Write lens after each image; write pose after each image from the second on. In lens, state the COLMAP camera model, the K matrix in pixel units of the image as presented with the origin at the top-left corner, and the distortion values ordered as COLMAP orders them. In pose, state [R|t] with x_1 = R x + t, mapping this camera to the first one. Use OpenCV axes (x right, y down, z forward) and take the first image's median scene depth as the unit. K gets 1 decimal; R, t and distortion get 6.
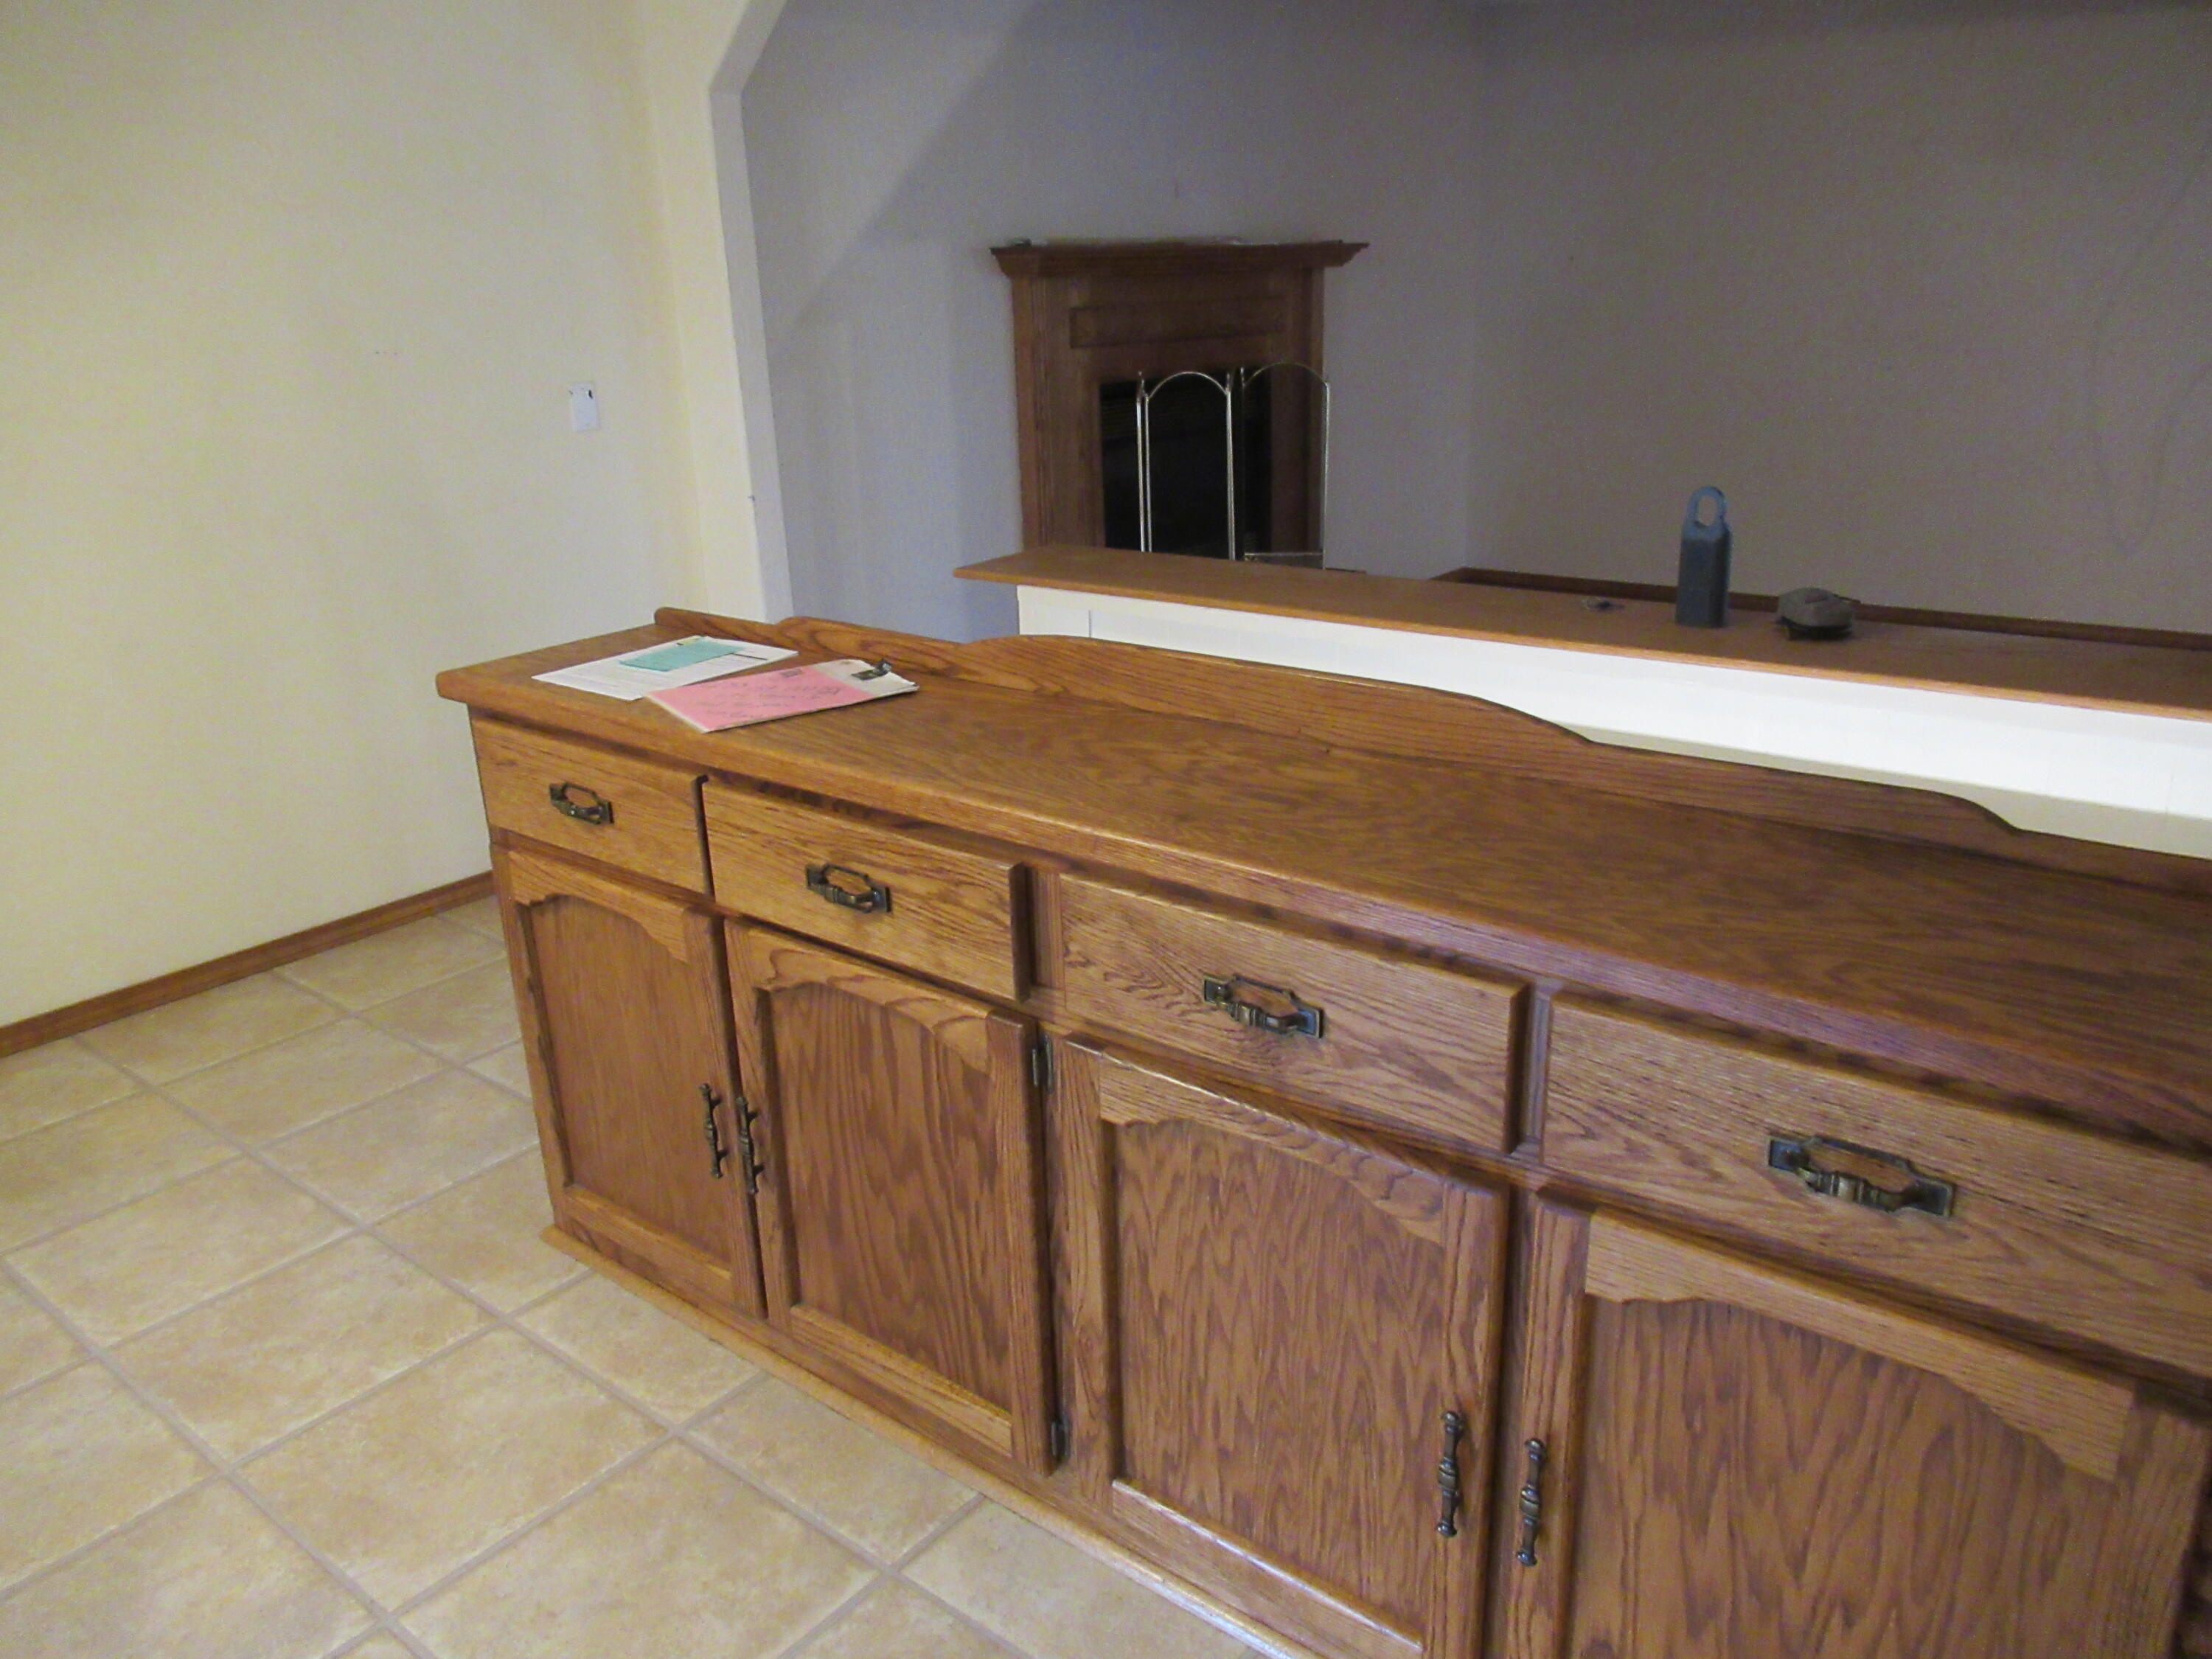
lens RADIAL K [[1634.7, 0, 1104.7], [0, 1634.7, 832.8], [0, 0, 1]] dist [-0.023154, 0.008907]
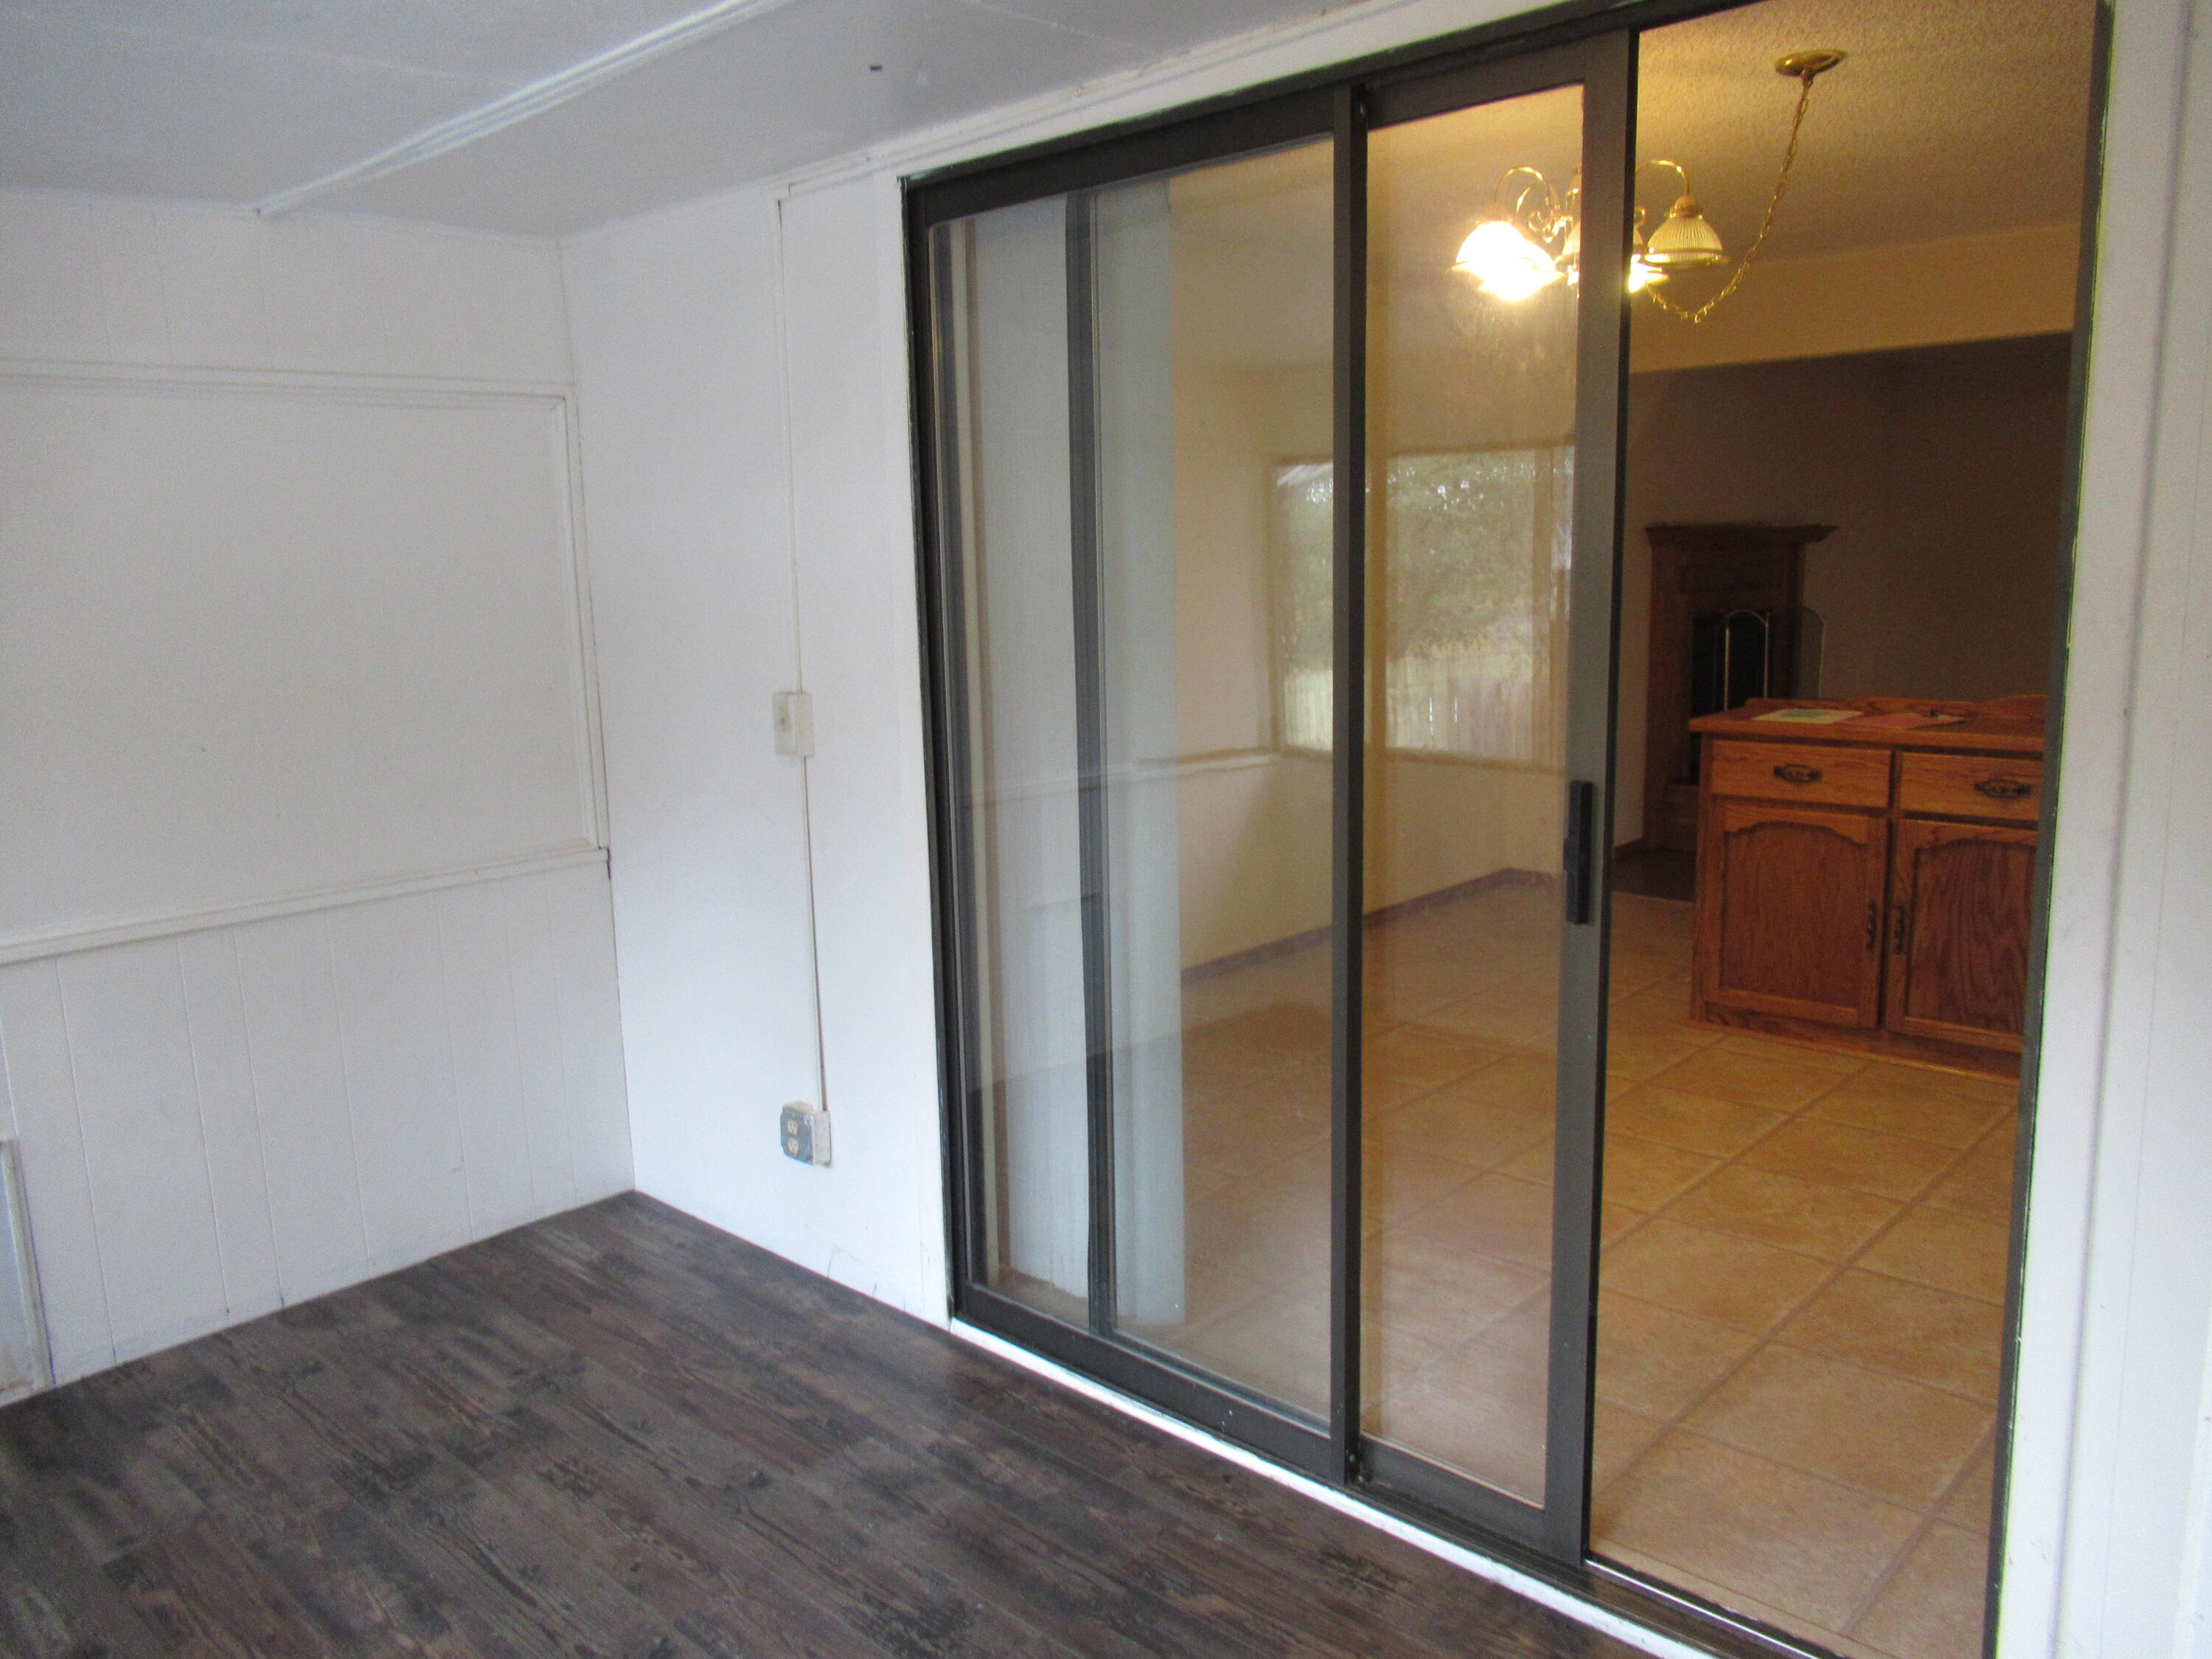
lens RADIAL K [[1634.7, 0, 1107.8], [0, 1634.7, 825.5], [0, 0, 1]] dist [-0.023154, 0.008907]
pose [[0.997247, 0.013841, -0.072851, -1.098561], [-0.025801, 0.985806, -0.165893, 0.439178], [0.069521, 0.167316, 0.983449, -1.178226]]
